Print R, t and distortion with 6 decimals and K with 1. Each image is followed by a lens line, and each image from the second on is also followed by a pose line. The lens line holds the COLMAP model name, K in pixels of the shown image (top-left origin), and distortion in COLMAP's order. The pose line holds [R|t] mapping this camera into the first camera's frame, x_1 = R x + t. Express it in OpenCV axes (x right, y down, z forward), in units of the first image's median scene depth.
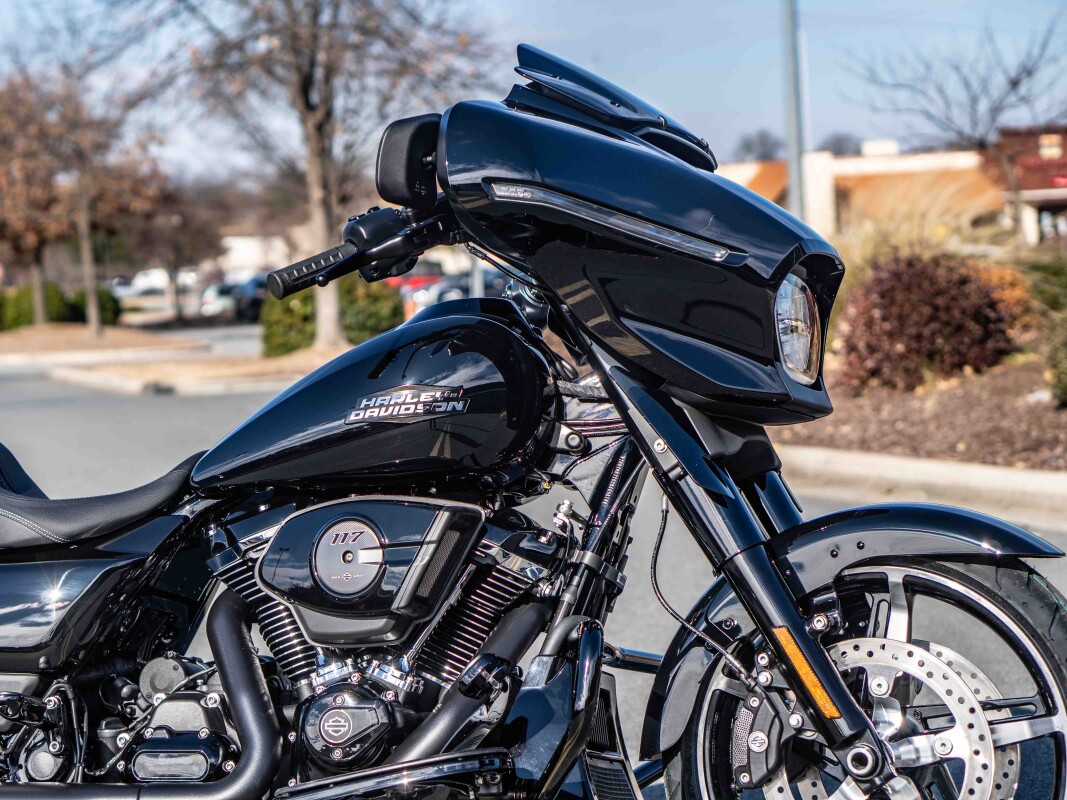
lens RADIAL K [[2716.1, 0, 537.1], [0, 2716.1, 394.9], [0, 0, 1]] dist [0.138102, 0.000000]
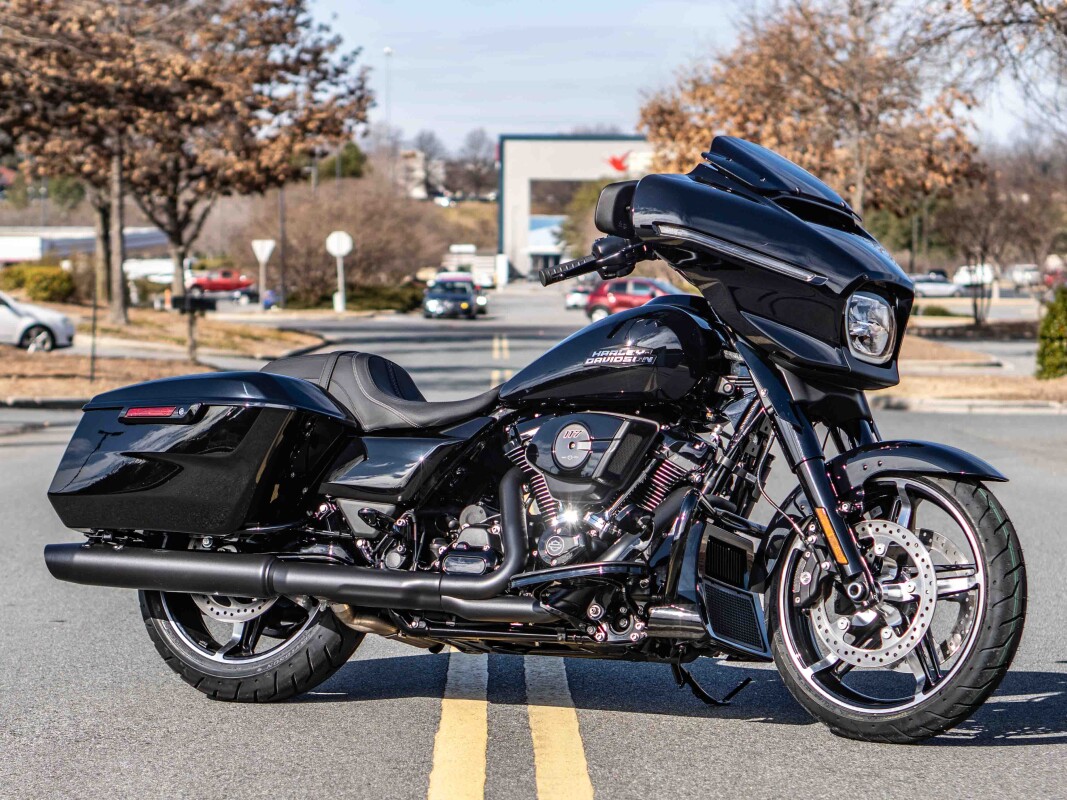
lens RADIAL K [[2716.1, 0, 535.6], [0, 2716.1, 402.1], [0, 0, 1]] dist [0.138102, 0.000000]
pose [[0.972557, 0.078024, -0.219192, 0.260713], [-0.077465, 0.996933, 0.011158, 0.016412], [0.219390, 0.006128, 0.975618, -0.593409]]
